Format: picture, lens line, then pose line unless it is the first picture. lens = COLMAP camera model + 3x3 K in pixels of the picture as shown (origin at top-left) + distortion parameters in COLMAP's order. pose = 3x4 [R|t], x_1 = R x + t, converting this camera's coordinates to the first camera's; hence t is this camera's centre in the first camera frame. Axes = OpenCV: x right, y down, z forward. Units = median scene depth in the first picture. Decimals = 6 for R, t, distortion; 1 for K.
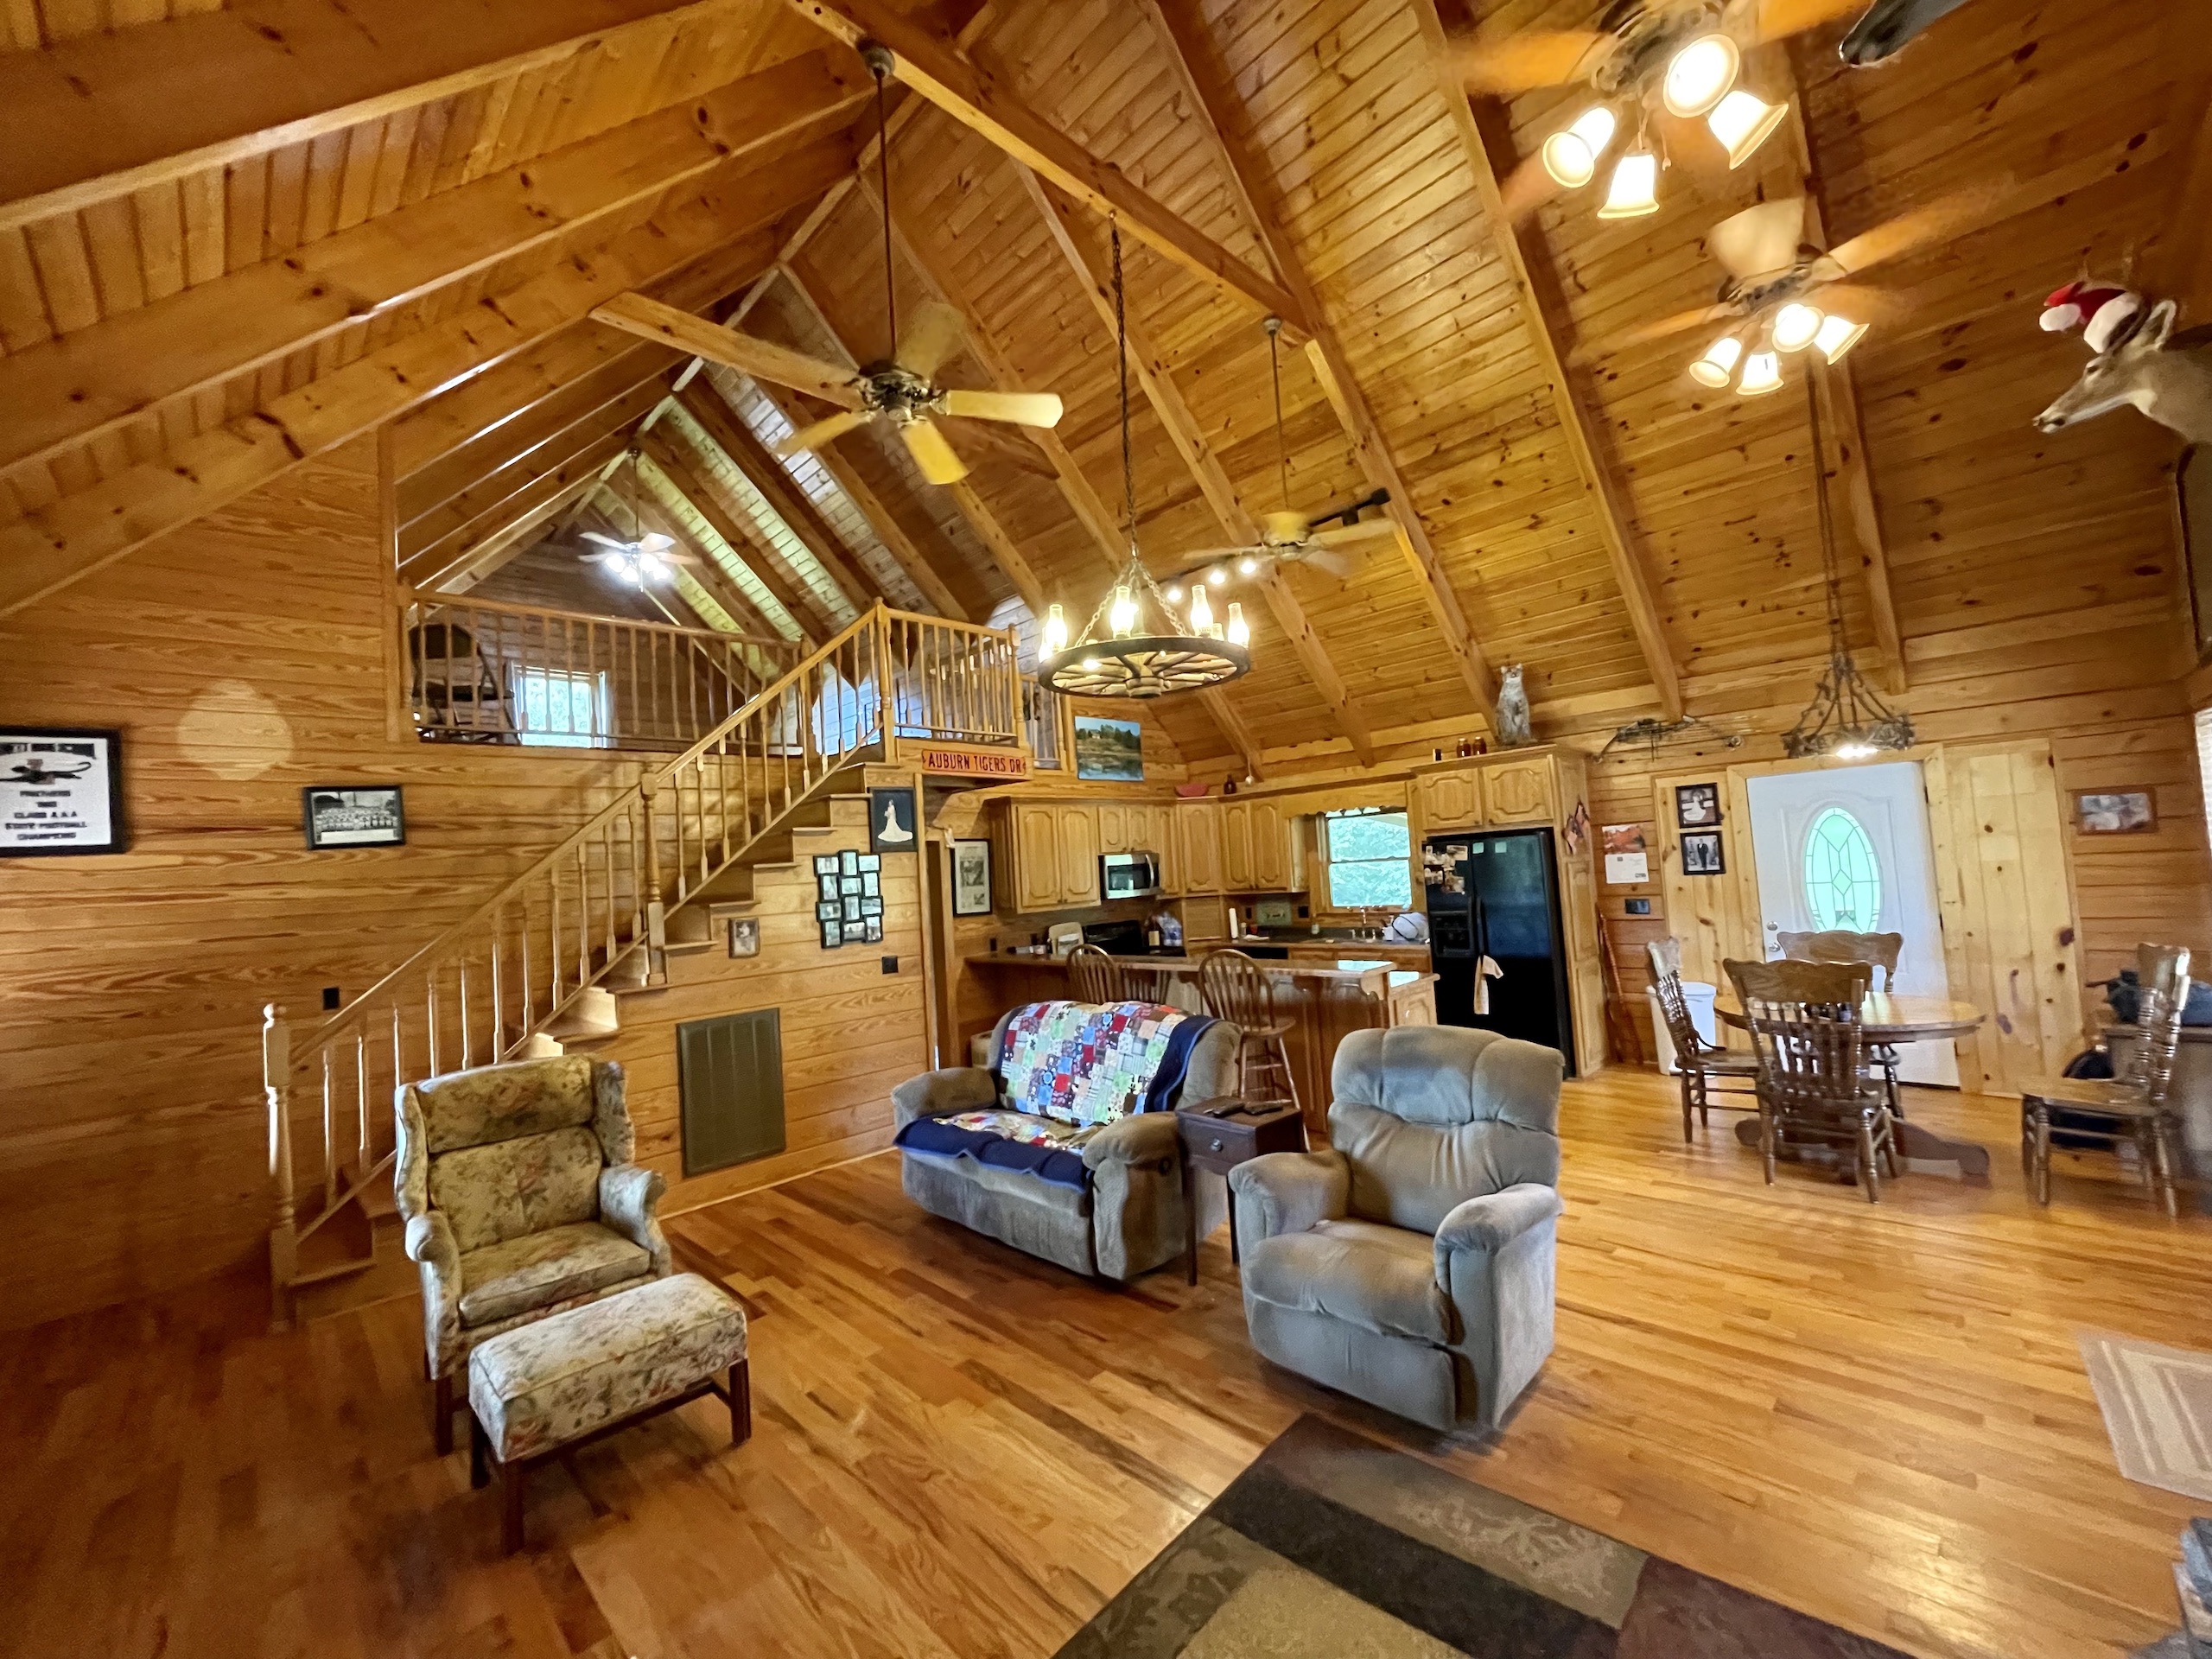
lens RADIAL K [[888.7, 0, 1101.5], [0, 888.7, 825.1], [0, 0, 1]] dist [-0.003451, -0.000444]
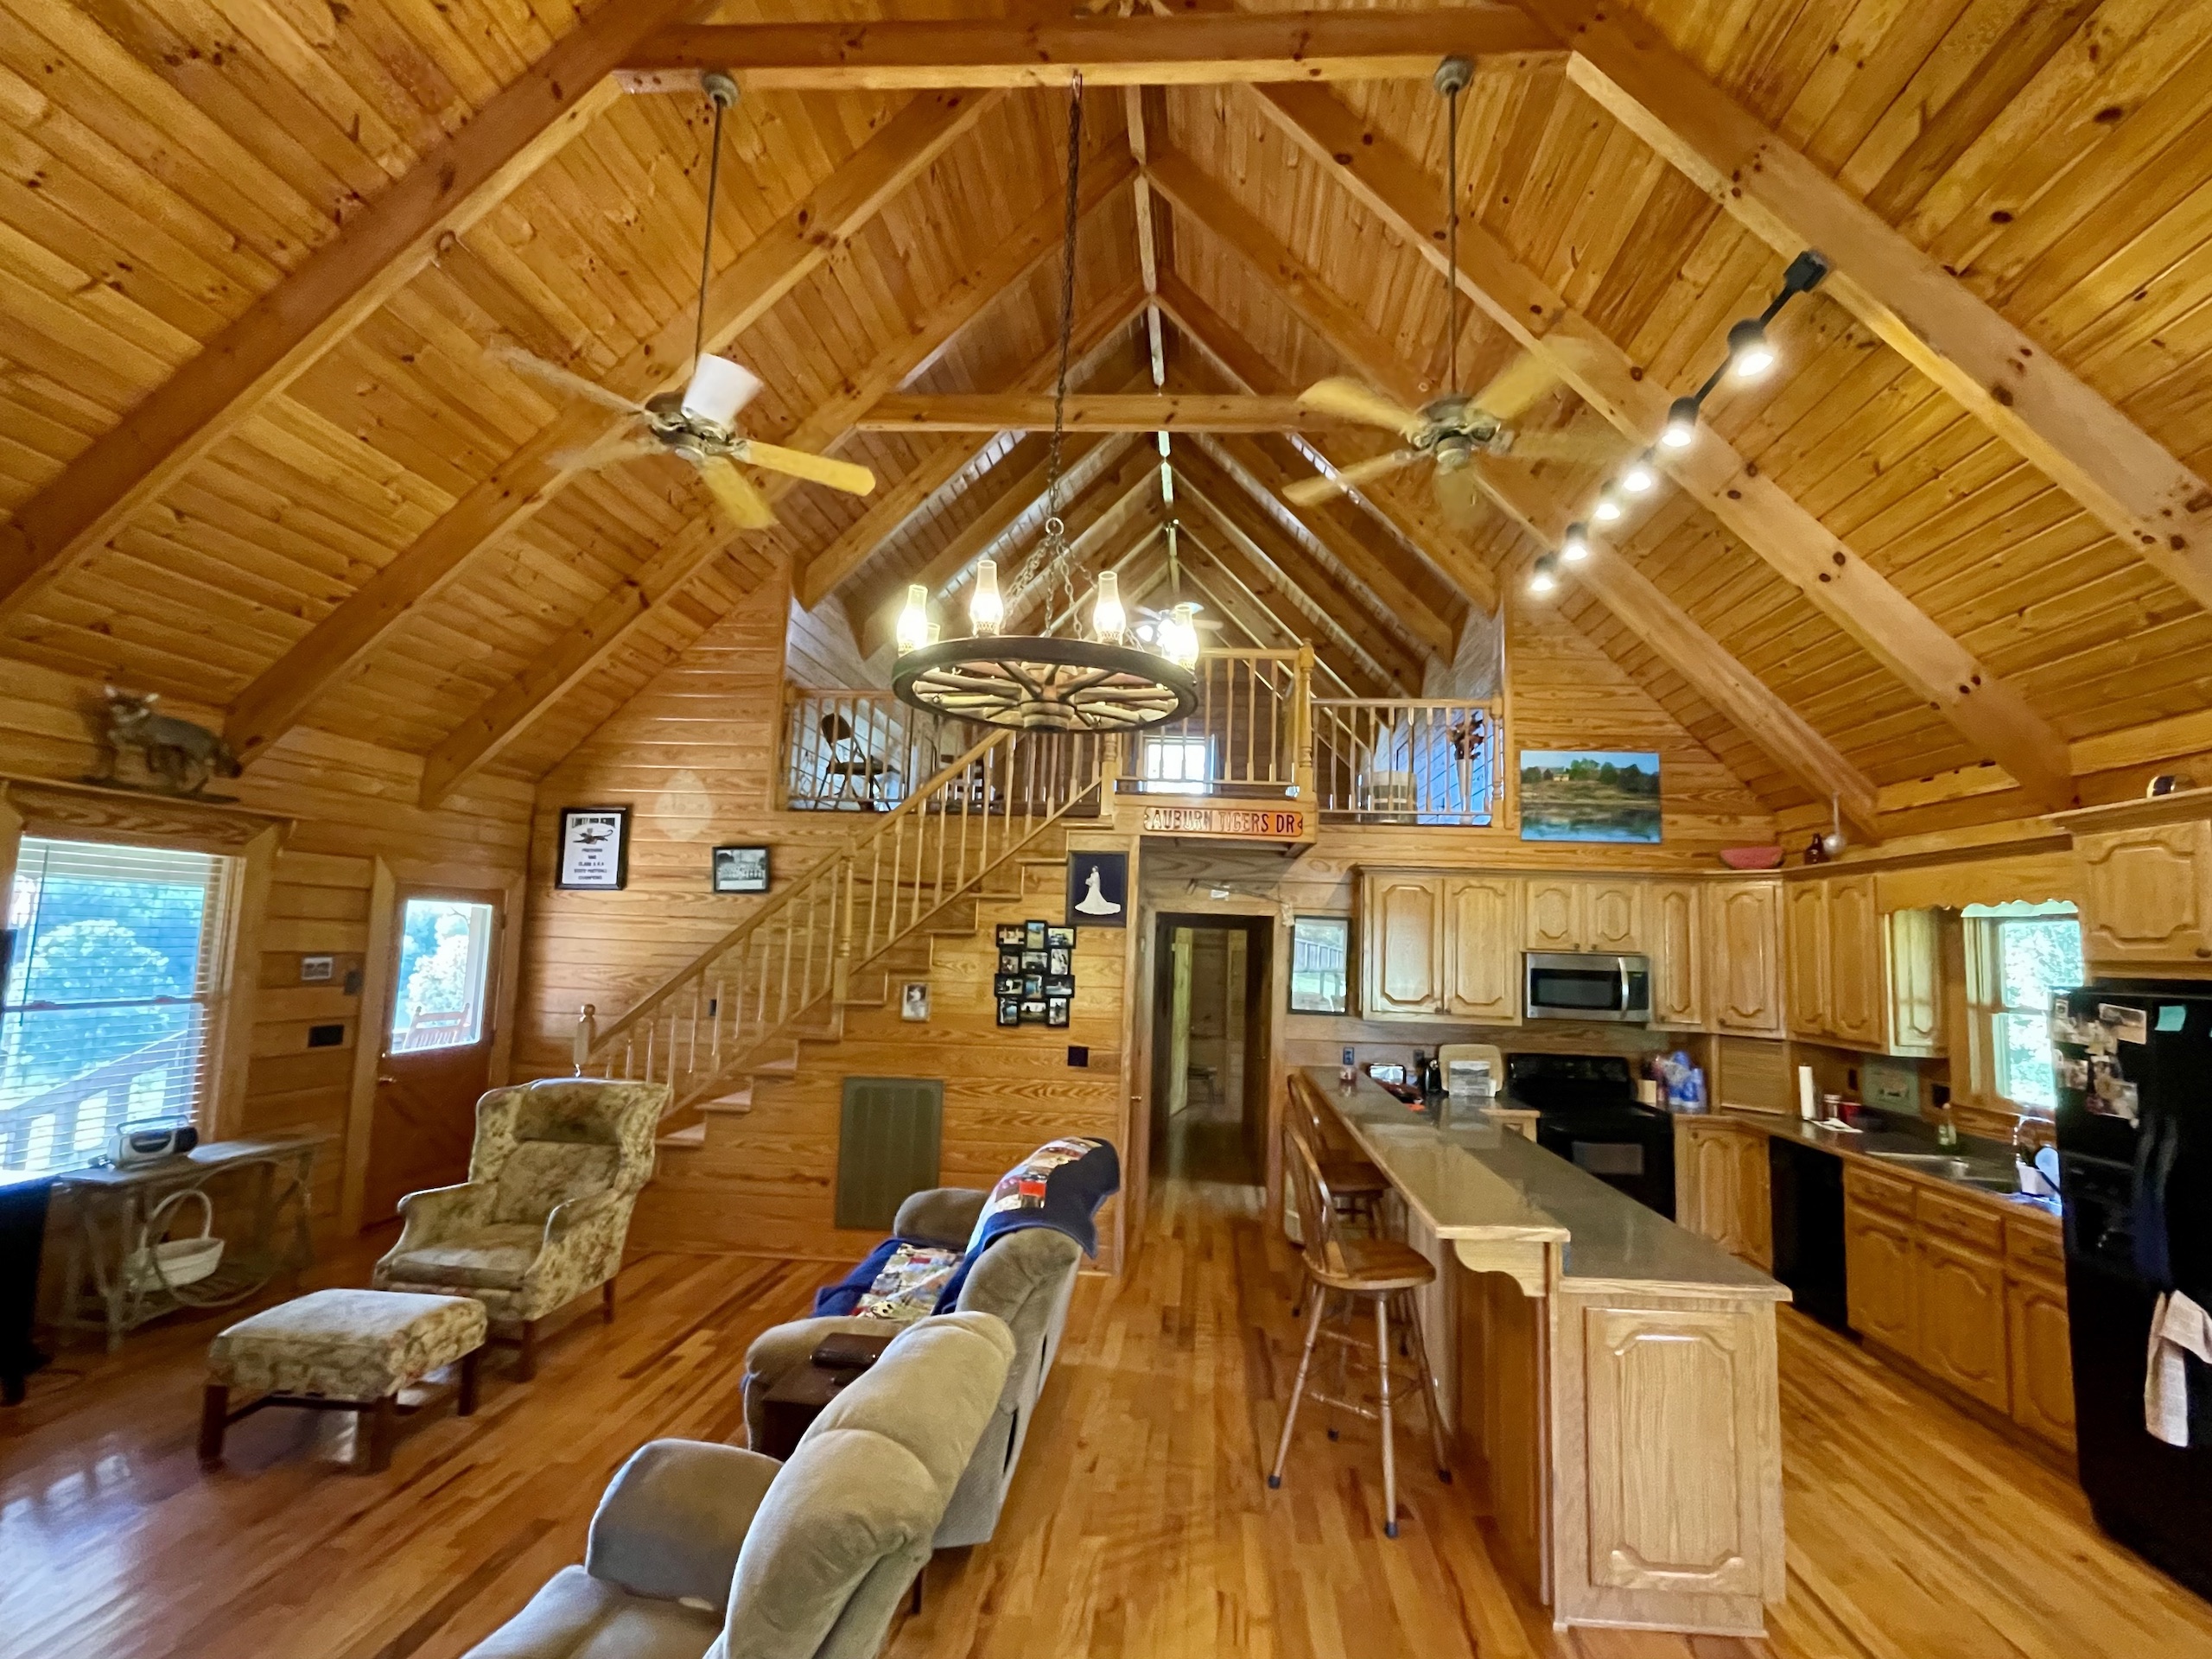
lens RADIAL K [[957.5, 0, 1152.4], [0, 957.5, 846.5], [0, 0, 1]] dist [-0.000501, -0.001472]
pose [[0.671025, 0.009262, -0.741377, 0.423188], [-0.036709, 0.999111, -0.020743, -0.025465], [0.740526, 0.041134, 0.670768, 0.354785]]
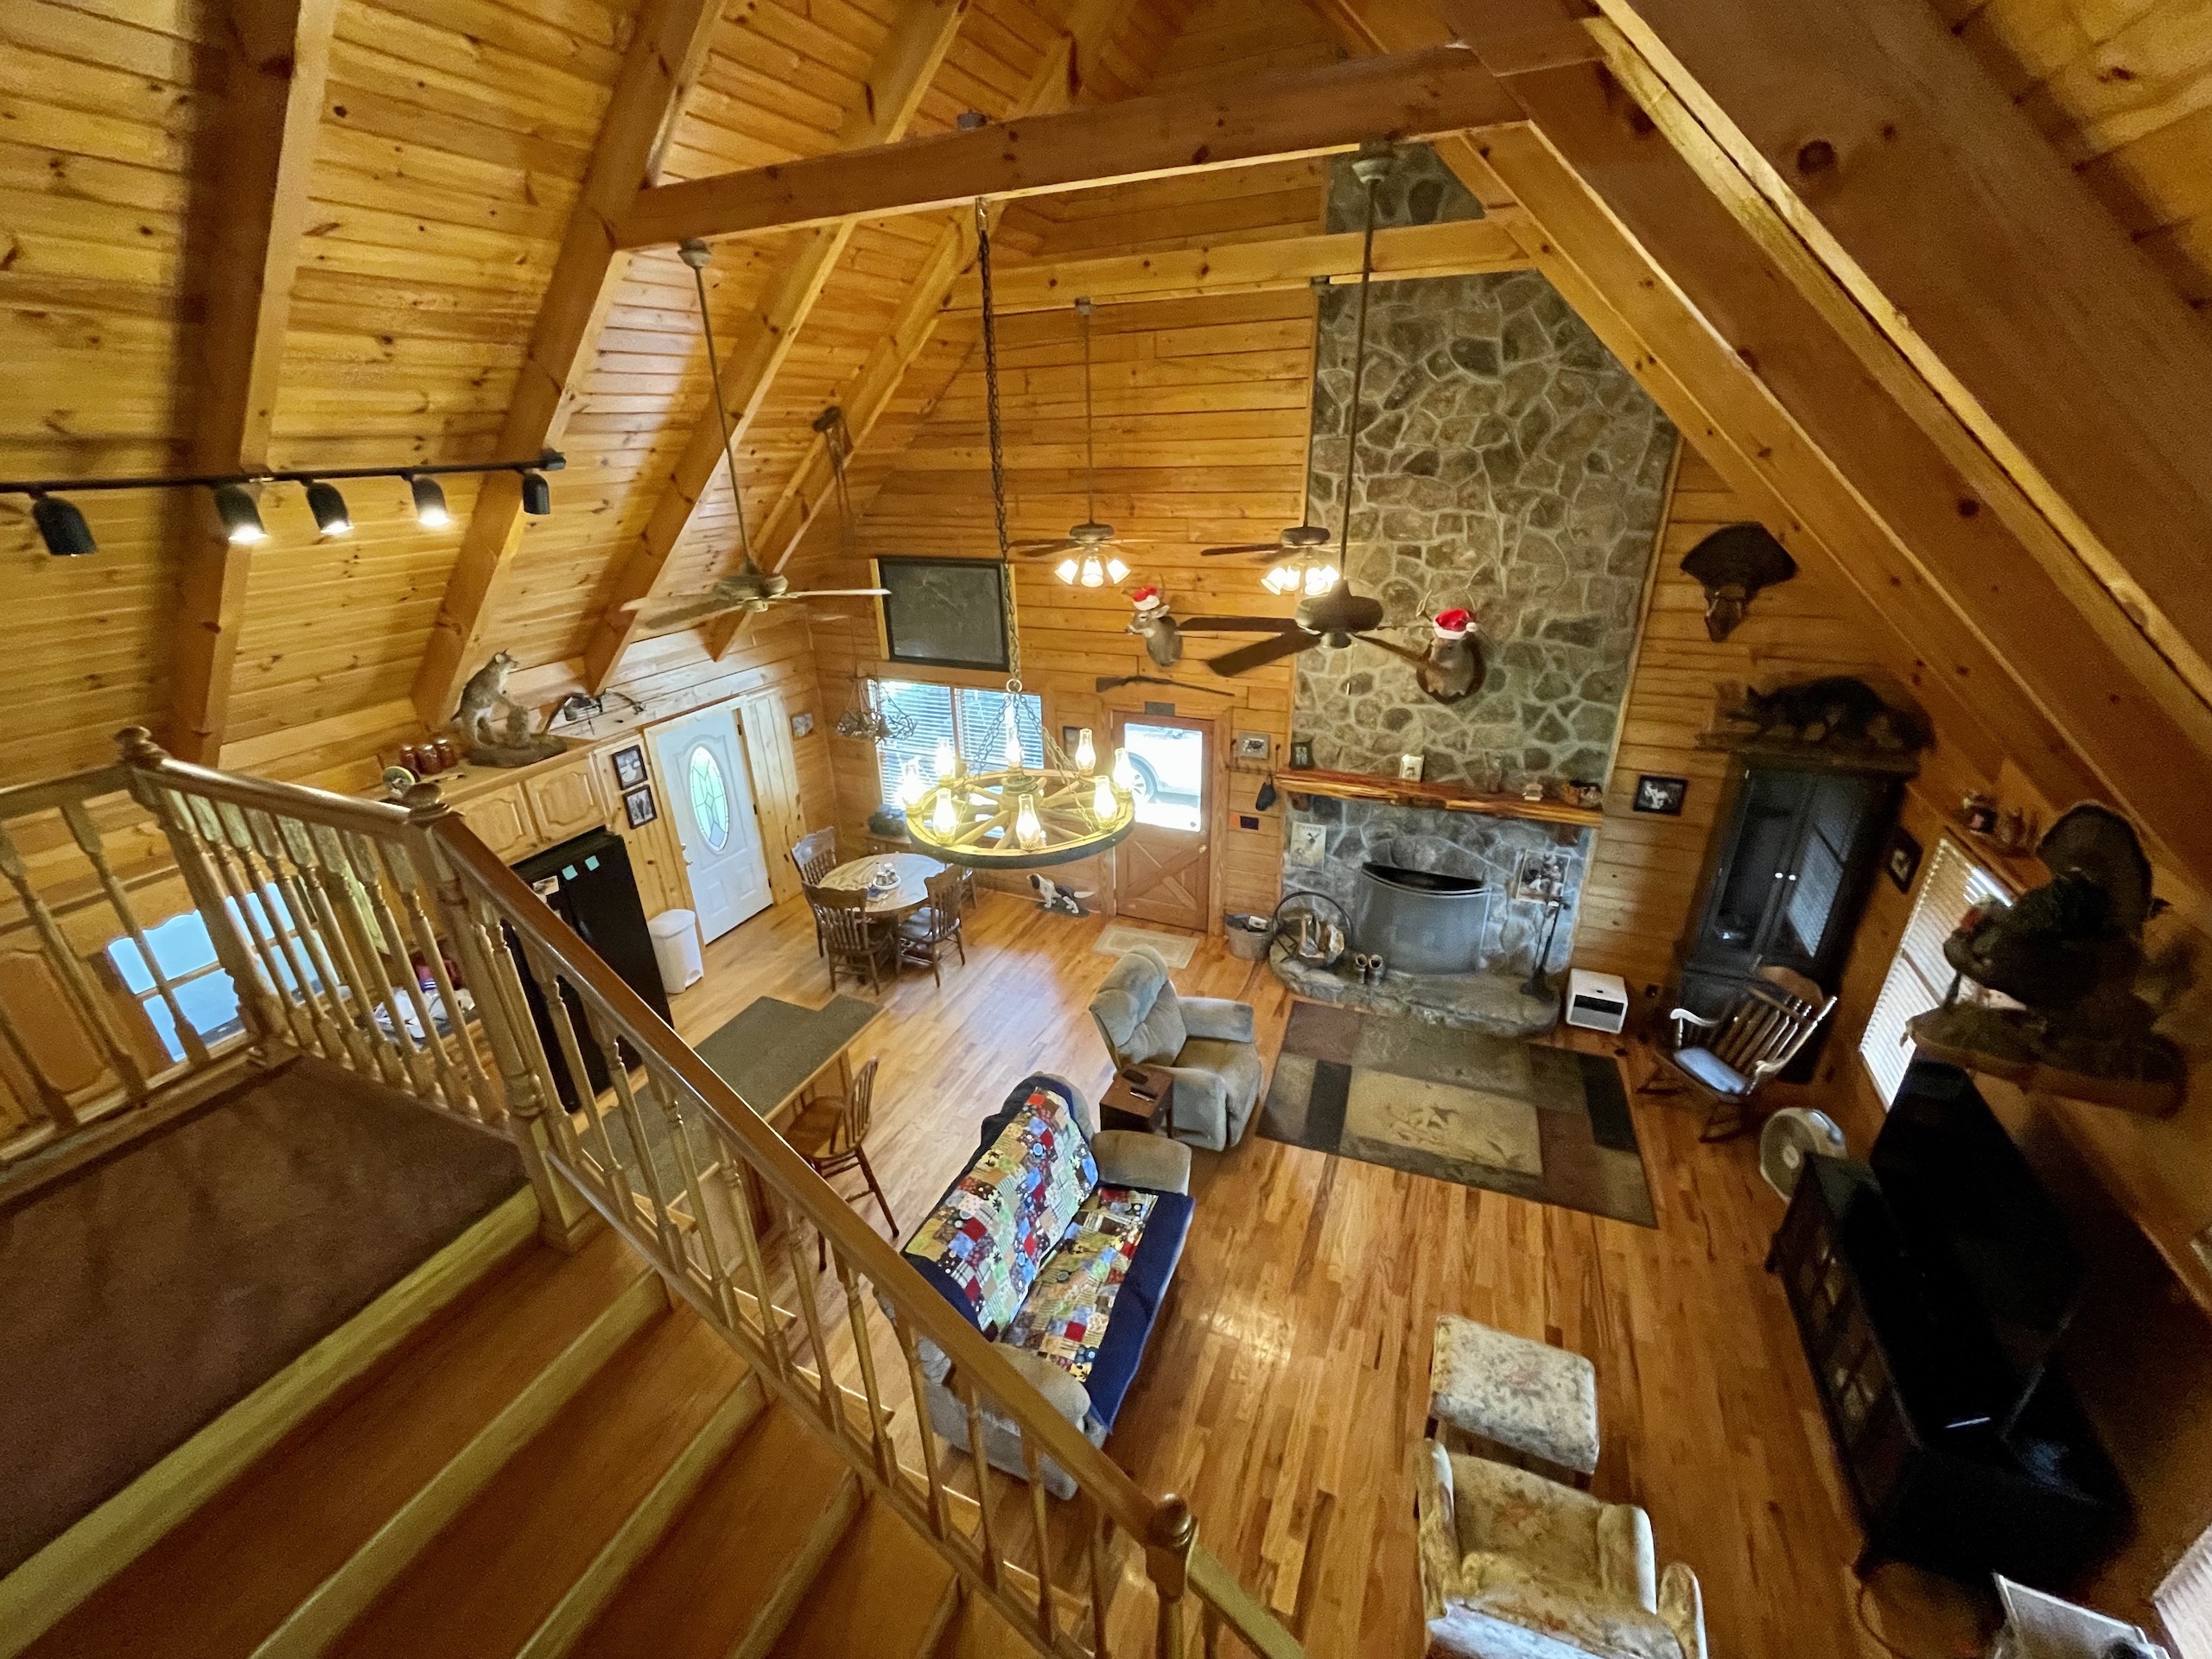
lens RADIAL K [[888.7, 0, 1106.3], [0, 888.7, 825.6], [0, 0, 1]] dist [-0.003451, -0.000444]
pose [[-0.379056, -0.306587, 0.873110, -0.520201], [0.000538, 0.943448, 0.331519, -0.302181], [-0.925374, 0.126134, -0.357455, 0.794503]]
